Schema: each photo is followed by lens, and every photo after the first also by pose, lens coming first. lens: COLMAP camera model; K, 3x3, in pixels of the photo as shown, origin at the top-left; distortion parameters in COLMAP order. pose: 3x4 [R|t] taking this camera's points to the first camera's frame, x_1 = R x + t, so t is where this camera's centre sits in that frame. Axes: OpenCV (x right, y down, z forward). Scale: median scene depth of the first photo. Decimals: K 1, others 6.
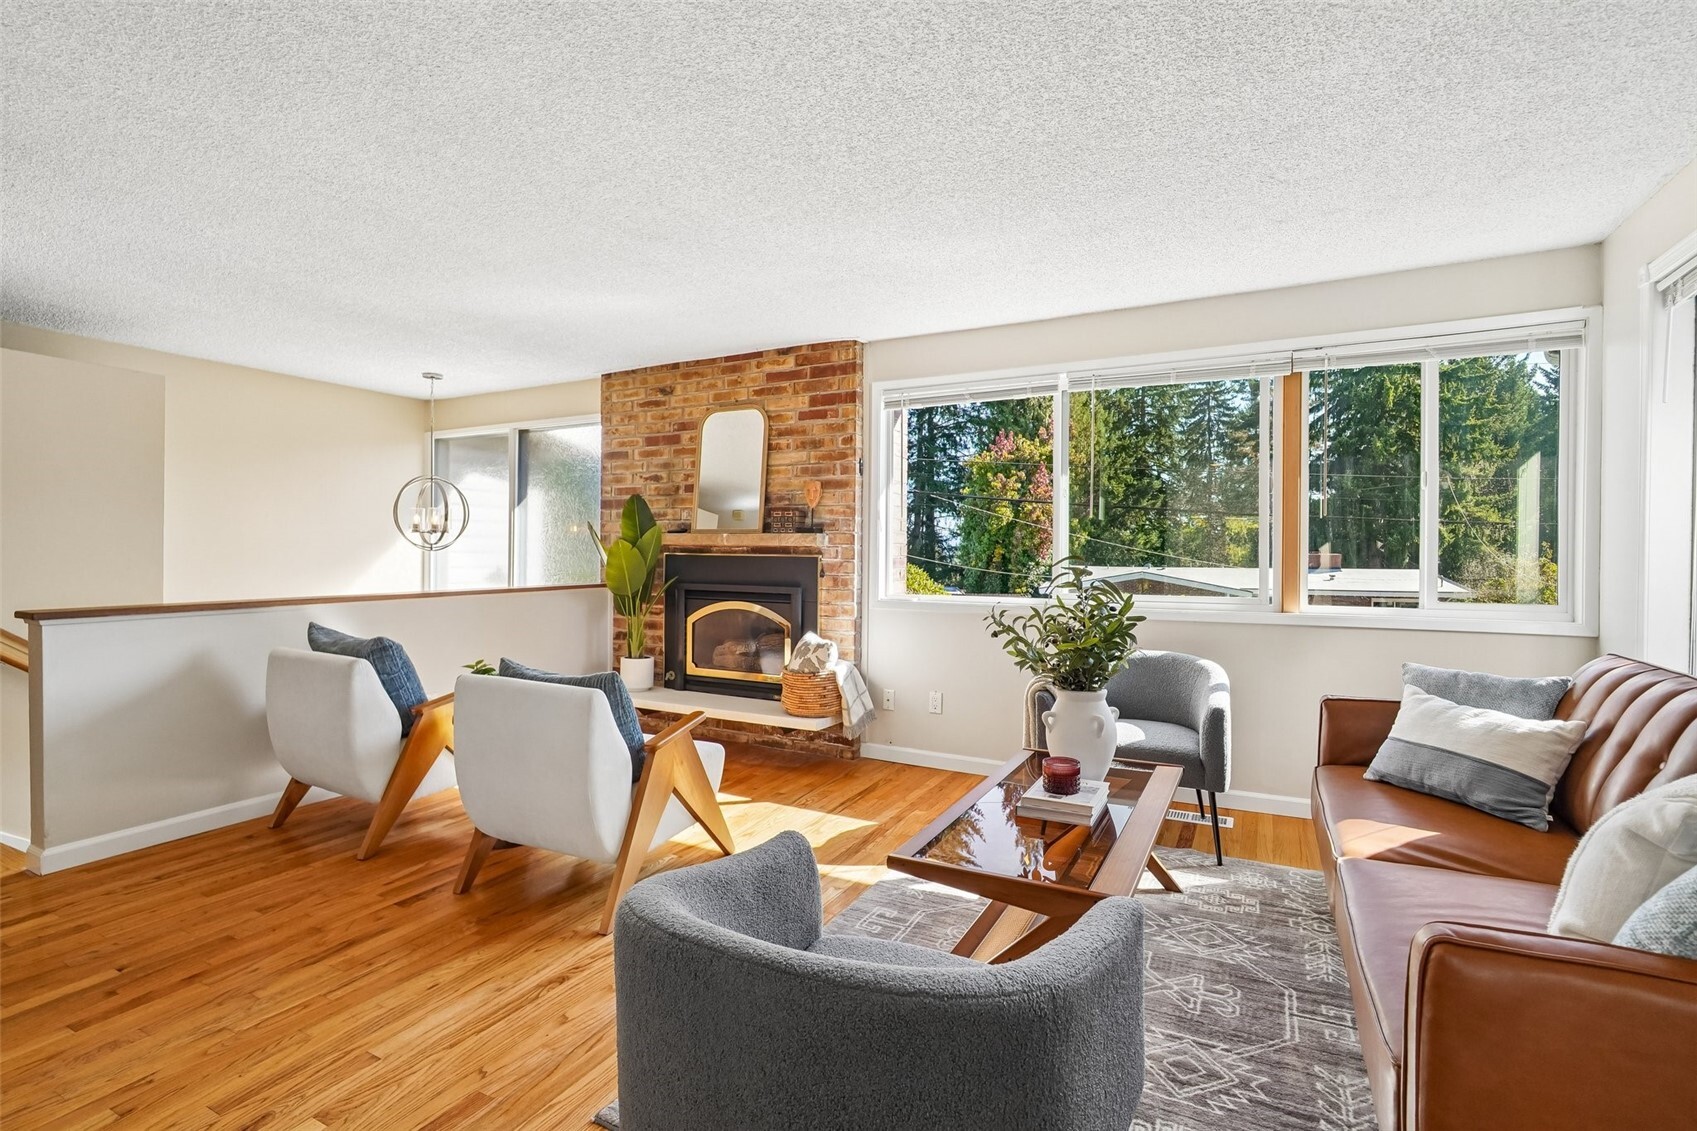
lens RADIAL K [[797.9, 0, 848.2], [0, 797.9, 559.1], [0, 0, 1]] dist [-0.011752, -0.000111]
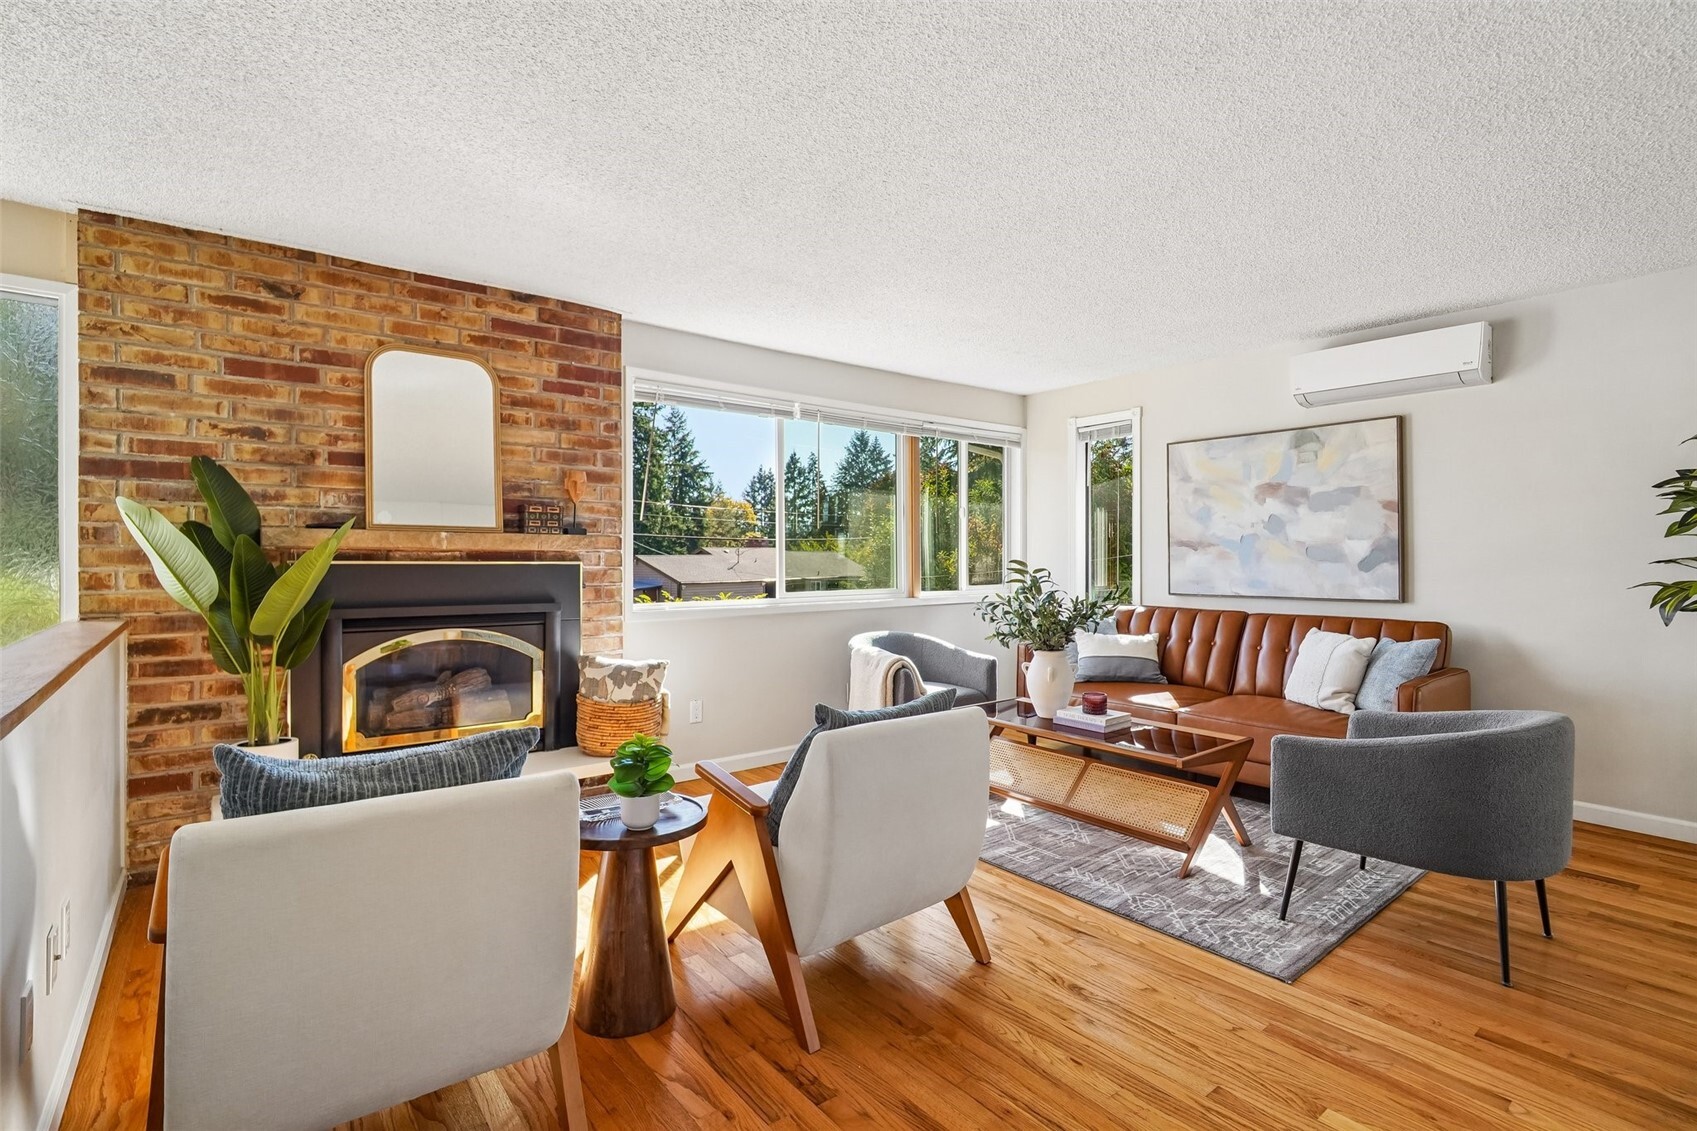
lens RADIAL K [[797.9, 0, 848.2], [0, 797.9, 559.1], [0, 0, 1]] dist [-0.011752, -0.000111]
pose [[0.401511, -0.004729, 0.915842, -0.657352], [0.012446, 0.999923, -0.000293, -0.003928], [-0.915770, 0.011516, 0.401539, 0.407531]]
